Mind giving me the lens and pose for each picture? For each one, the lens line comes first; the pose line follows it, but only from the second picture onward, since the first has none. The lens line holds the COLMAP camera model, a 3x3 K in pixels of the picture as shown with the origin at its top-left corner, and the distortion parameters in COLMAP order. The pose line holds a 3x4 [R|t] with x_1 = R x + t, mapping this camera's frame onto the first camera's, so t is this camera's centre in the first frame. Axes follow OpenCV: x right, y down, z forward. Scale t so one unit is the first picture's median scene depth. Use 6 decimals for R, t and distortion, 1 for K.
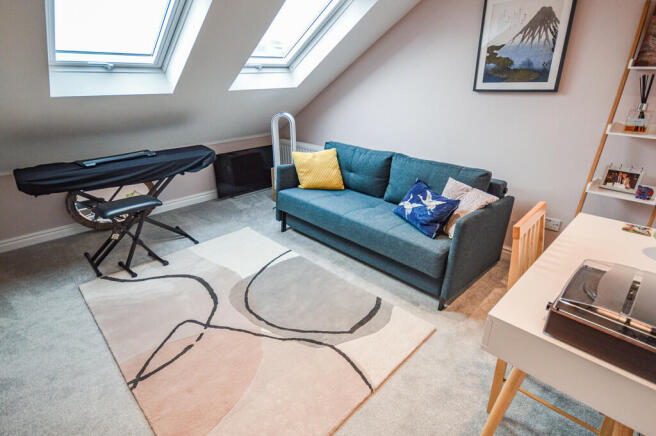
lens RADIAL K [[345.6, 0, 321.4], [0, 345.6, 217.4], [0, 0, 1]] dist [0.000182, -0.001045]
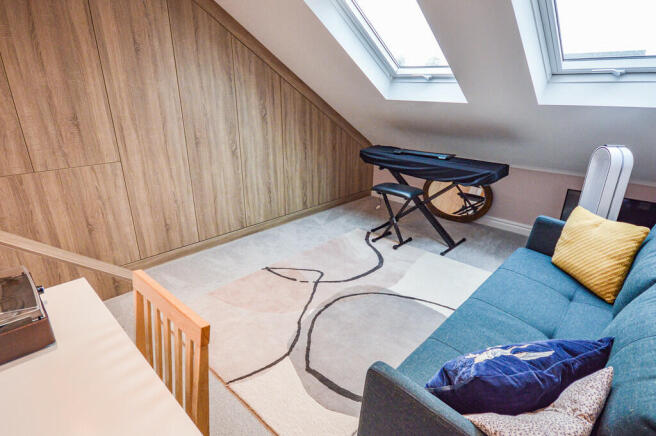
lens RADIAL K [[345.6, 0, 321.4], [0, 345.6, 217.4], [0, 0, 1]] dist [0.000182, -0.001045]
pose [[0.030253, 0.362374, -0.931542, 0.603910], [-0.380650, 0.865919, 0.324484, -0.244398], [0.924224, 0.344775, 0.164135, 0.582194]]
